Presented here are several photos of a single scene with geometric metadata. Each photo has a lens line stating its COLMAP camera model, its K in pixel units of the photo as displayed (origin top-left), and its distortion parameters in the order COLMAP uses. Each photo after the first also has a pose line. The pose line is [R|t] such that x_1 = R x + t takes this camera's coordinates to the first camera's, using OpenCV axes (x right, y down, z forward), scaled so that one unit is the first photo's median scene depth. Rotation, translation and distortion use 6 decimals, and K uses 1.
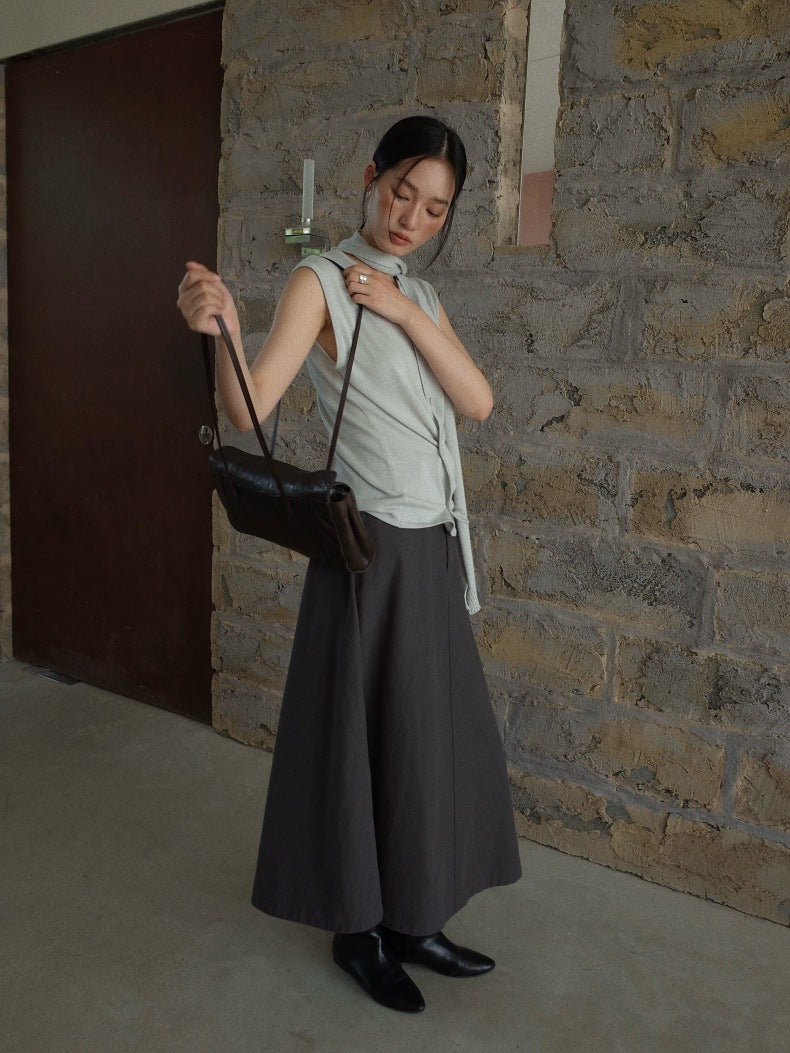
lens RADIAL K [[932.7, 0, 395.0], [0, 932.7, 526.5], [0, 0, 1]] dist [-0.068043, 0.072109]
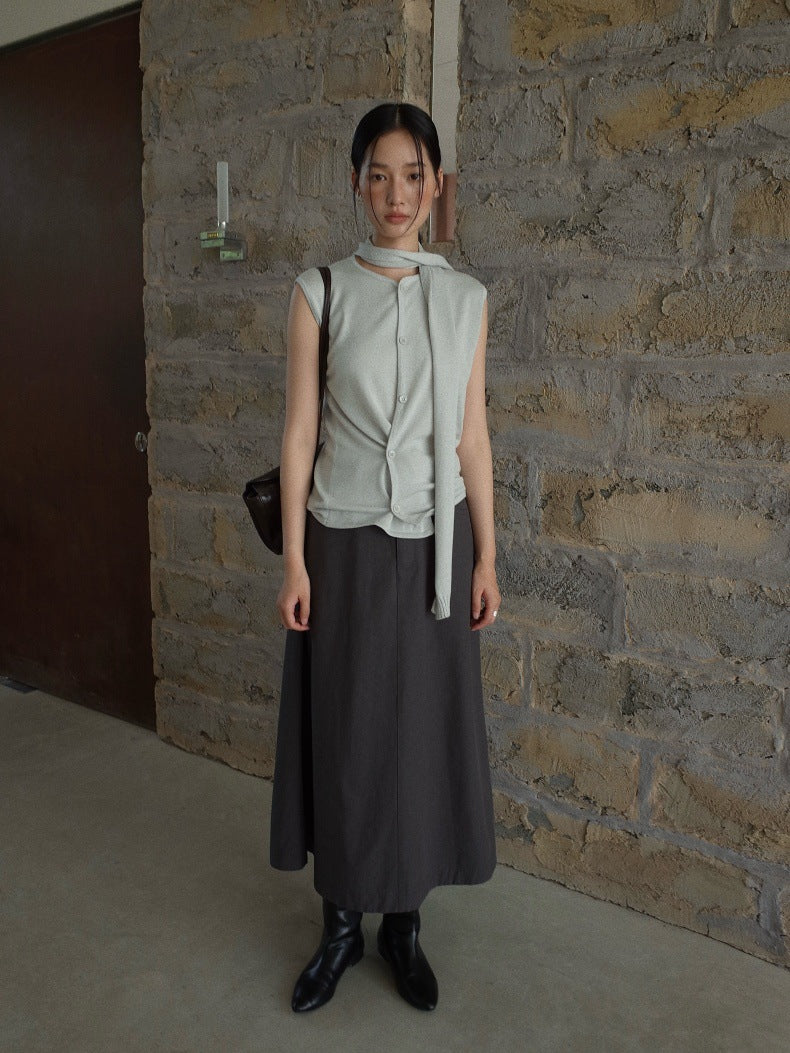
lens RADIAL K [[932.7, 0, 395.0], [0, 932.7, 526.5], [0, 0, 1]] dist [-0.068043, 0.072109]
pose [[0.999443, -0.021906, -0.025193, 0.125561], [0.022137, 0.999715, 0.008950, -0.014603], [0.024990, -0.009503, 0.999643, 0.018048]]
